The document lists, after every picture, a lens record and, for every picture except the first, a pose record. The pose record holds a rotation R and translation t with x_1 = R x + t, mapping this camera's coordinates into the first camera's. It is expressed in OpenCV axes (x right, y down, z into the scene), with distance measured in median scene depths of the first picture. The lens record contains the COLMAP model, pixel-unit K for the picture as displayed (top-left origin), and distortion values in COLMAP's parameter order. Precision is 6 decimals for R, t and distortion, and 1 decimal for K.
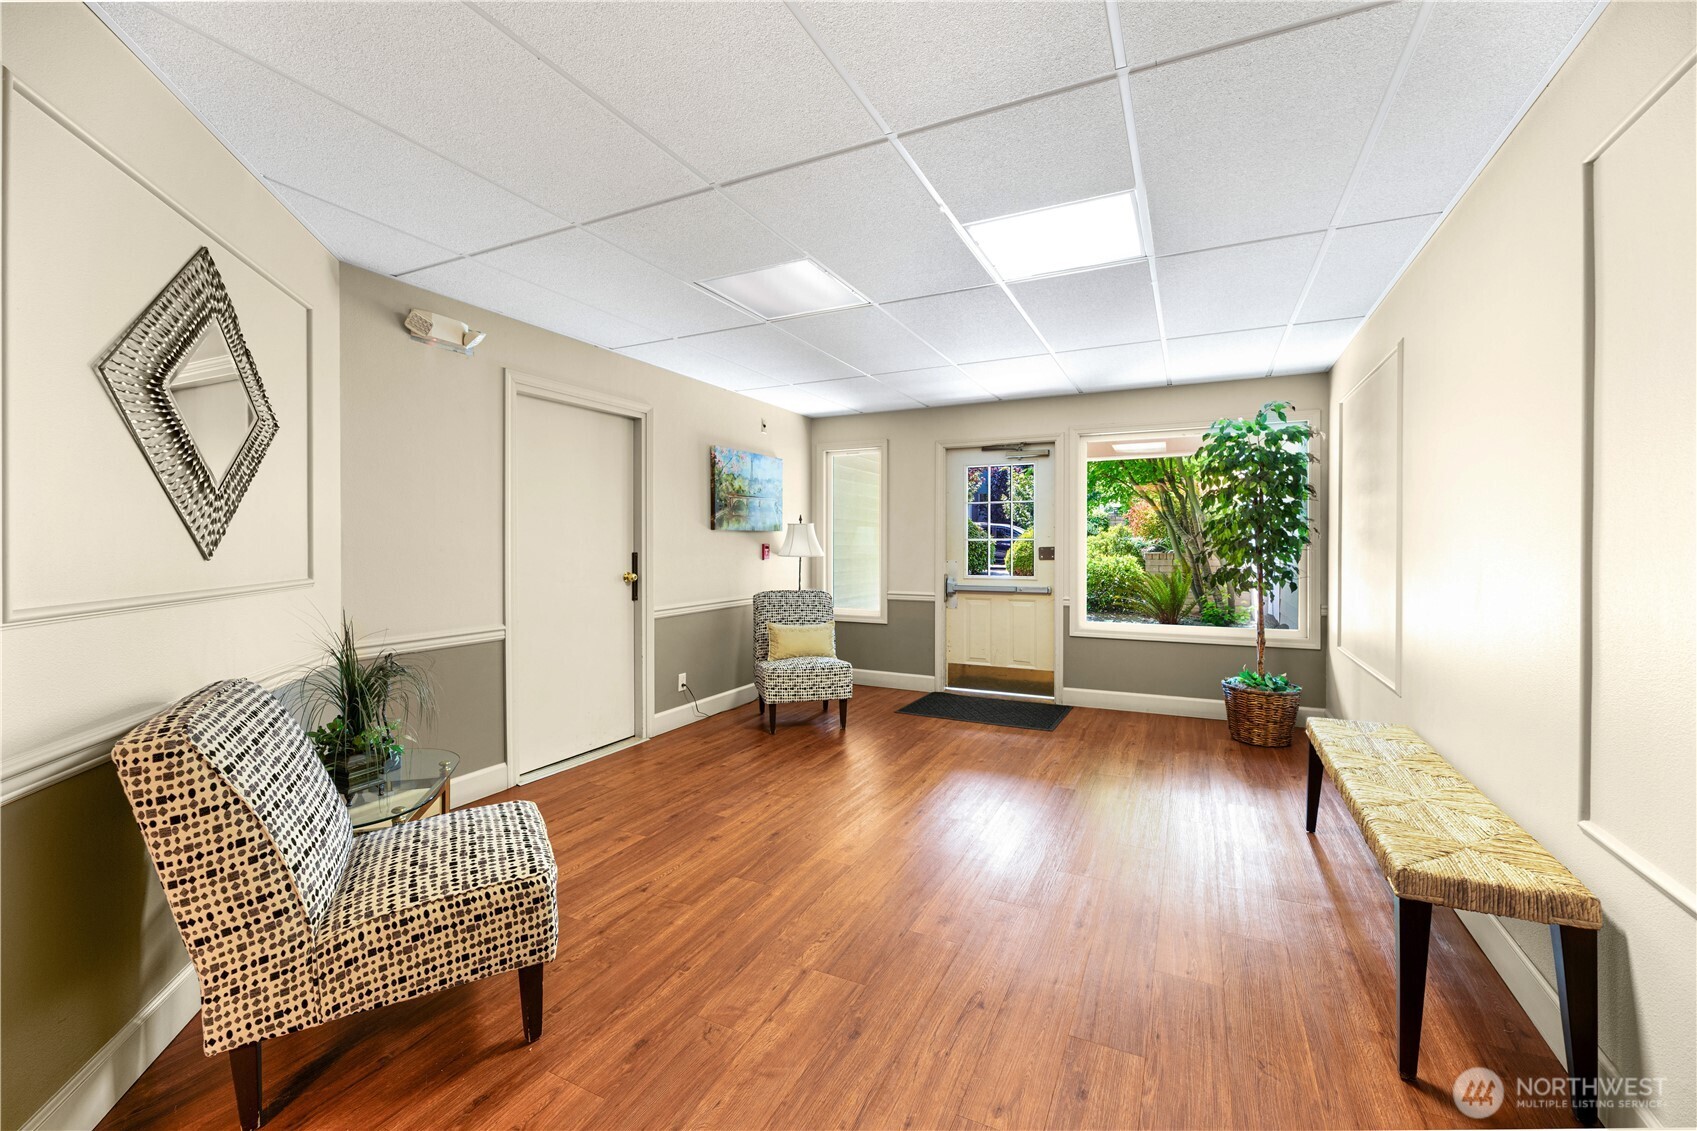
lens RADIAL K [[685.3, 0, 845.7], [0, 685.3, 552.3], [0, 0, 1]] dist [0.001279, -0.001303]
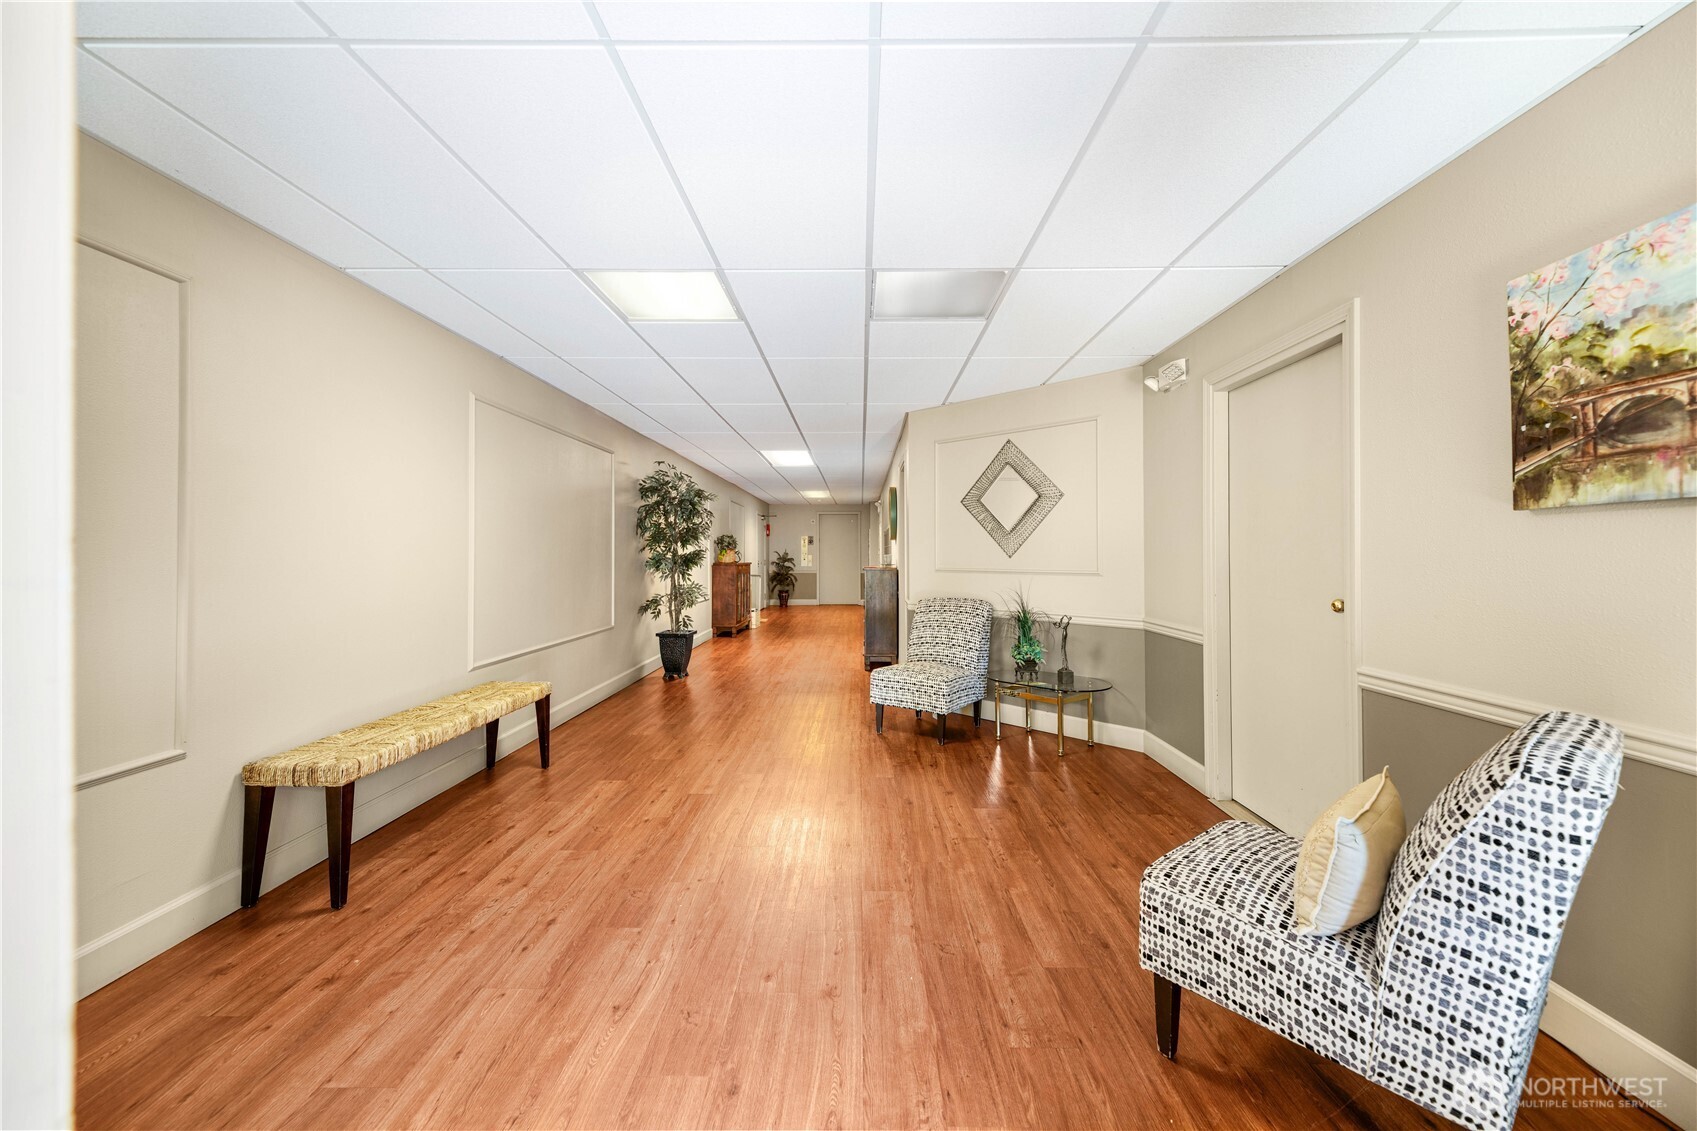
lens RADIAL K [[685.3, 0, 845.2], [0, 685.3, 559.8], [0, 0, 1]] dist [0.001279, -0.001303]
pose [[-0.906834, -0.017990, -0.421104, 0.342946], [-0.023946, 0.999674, 0.008860, -0.001278], [0.420807, 0.018118, -0.906969, 1.403980]]
